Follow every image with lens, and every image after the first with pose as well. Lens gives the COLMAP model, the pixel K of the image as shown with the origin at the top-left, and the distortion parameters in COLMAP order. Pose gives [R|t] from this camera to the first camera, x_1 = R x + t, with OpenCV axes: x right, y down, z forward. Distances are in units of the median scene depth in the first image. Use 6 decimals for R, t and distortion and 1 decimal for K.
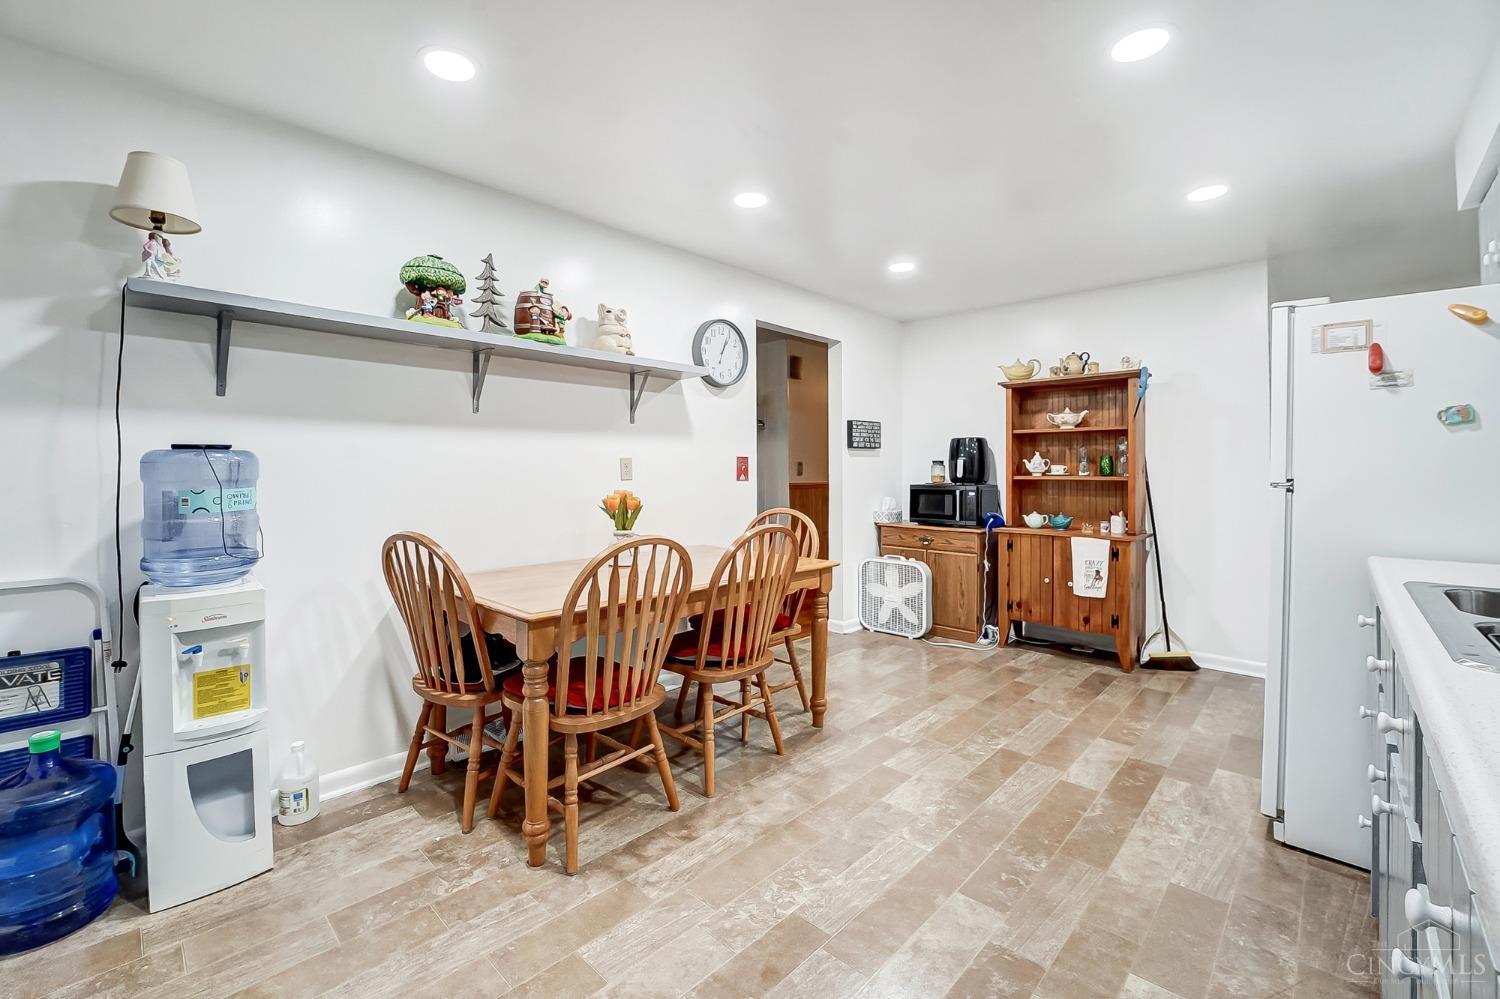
lens RADIAL K [[632.1, 0, 753.6], [0, 632.1, 476.7], [0, 0, 1]] dist [-0.023764, 0.000259]
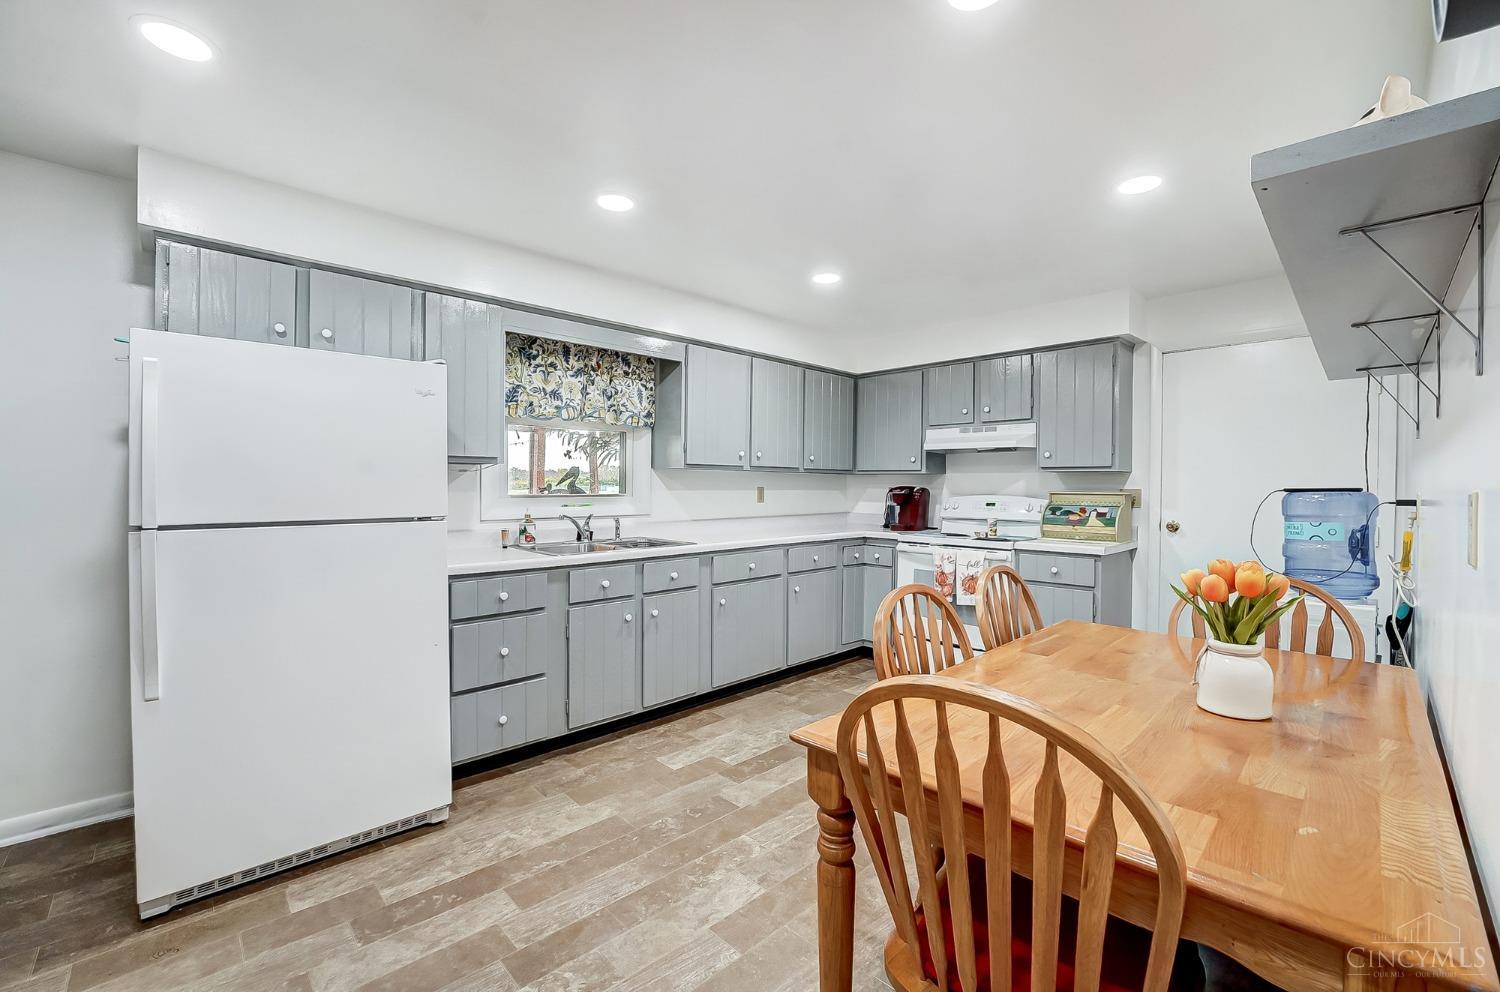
lens RADIAL K [[613.1, 0, 749.6], [0, 613.1, 491.5], [0, 0, 1]] dist [-0.026238, 0.000102]
pose [[-0.998413, -0.004974, 0.056094, 0.168815], [-0.004007, 0.999842, 0.017336, -0.046231], [-0.056172, 0.017084, -0.998275, 1.693620]]
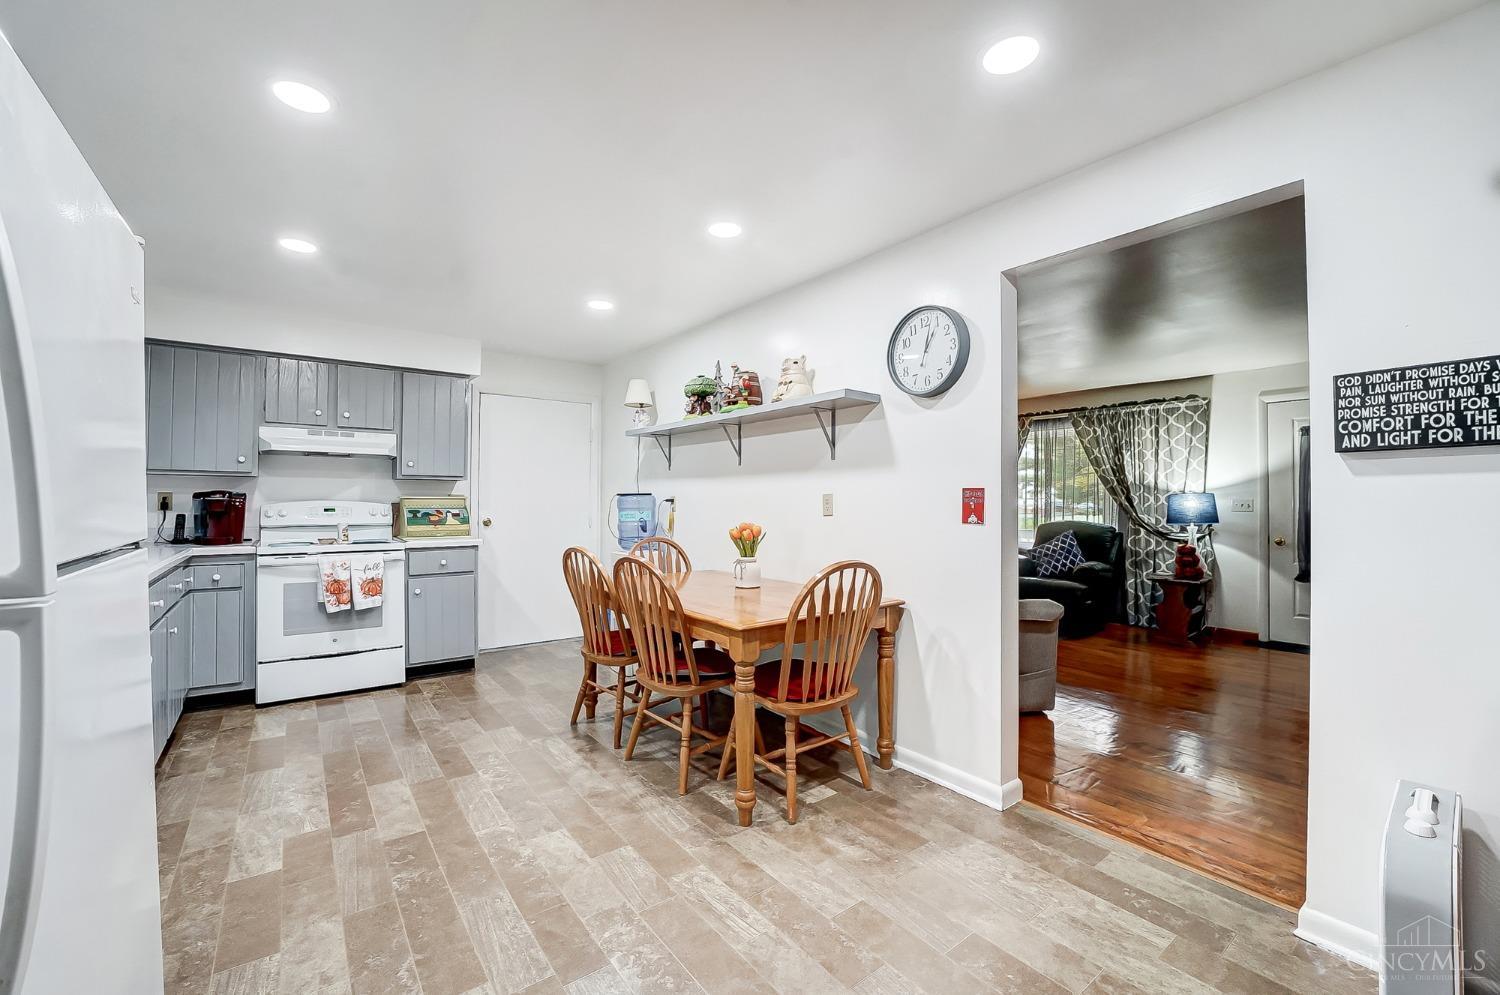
lens RADIAL K [[622.2, 0, 725.6], [0, 622.2, 504.0], [0, 0, 1]] dist [-0.018167, -0.000059]
pose [[-0.199000, 0.005017, -0.979987, 1.056099], [-0.012238, 0.999896, 0.007604, -0.025534], [0.979923, 0.013506, -0.198918, 1.347005]]
